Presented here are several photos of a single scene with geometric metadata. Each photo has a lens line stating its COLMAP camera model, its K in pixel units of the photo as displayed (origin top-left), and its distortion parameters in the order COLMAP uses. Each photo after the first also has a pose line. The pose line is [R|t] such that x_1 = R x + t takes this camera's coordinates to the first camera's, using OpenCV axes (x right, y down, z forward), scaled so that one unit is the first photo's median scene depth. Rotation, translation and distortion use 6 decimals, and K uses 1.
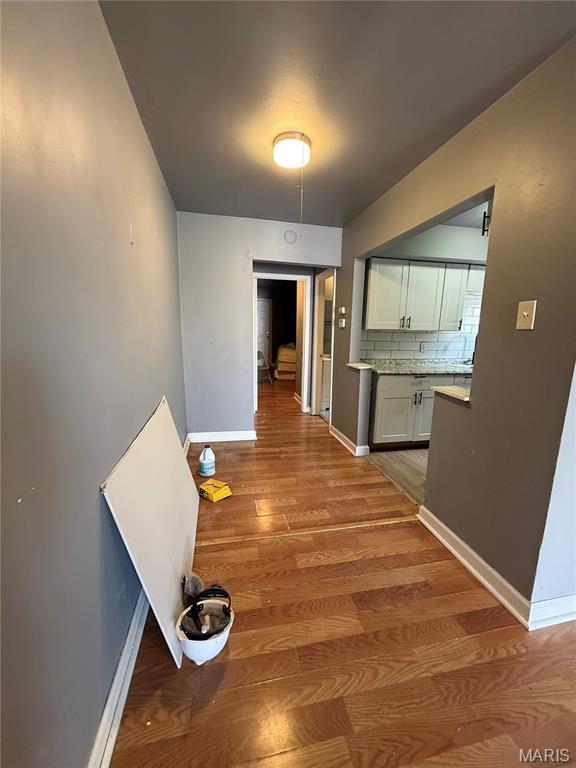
lens RADIAL K [[306.1, 0, 287.5], [0, 306.1, 383.9], [0, 0, 1]] dist [-0.000562, 0.000080]
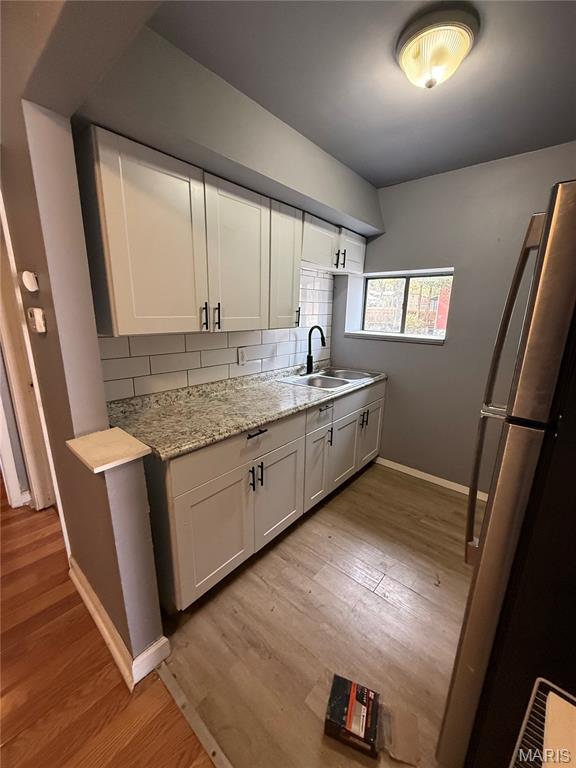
lens RADIAL K [[306.1, 0, 289.0], [0, 306.1, 385.1], [0, 0, 1]] dist [-0.000562, 0.000080]
pose [[0.792800, -0.145560, 0.591844, 0.191846], [0.101106, 0.989017, 0.107806, -0.135933], [-0.601037, -0.025630, 0.798811, 0.560858]]
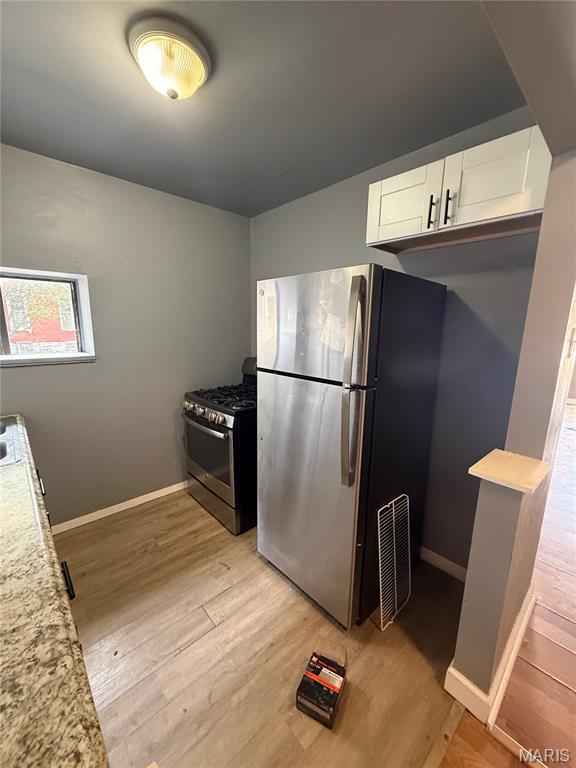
lens RADIAL K [[306.1, 0, 288.3], [0, 306.1, 382.2], [0, 0, 1]] dist [-0.000562, 0.000080]
pose [[-0.509870, -0.176473, 0.841956, 0.167406], [0.137422, 0.949455, 0.282225, -0.197335], [-0.849204, 0.259601, -0.459847, 0.872283]]
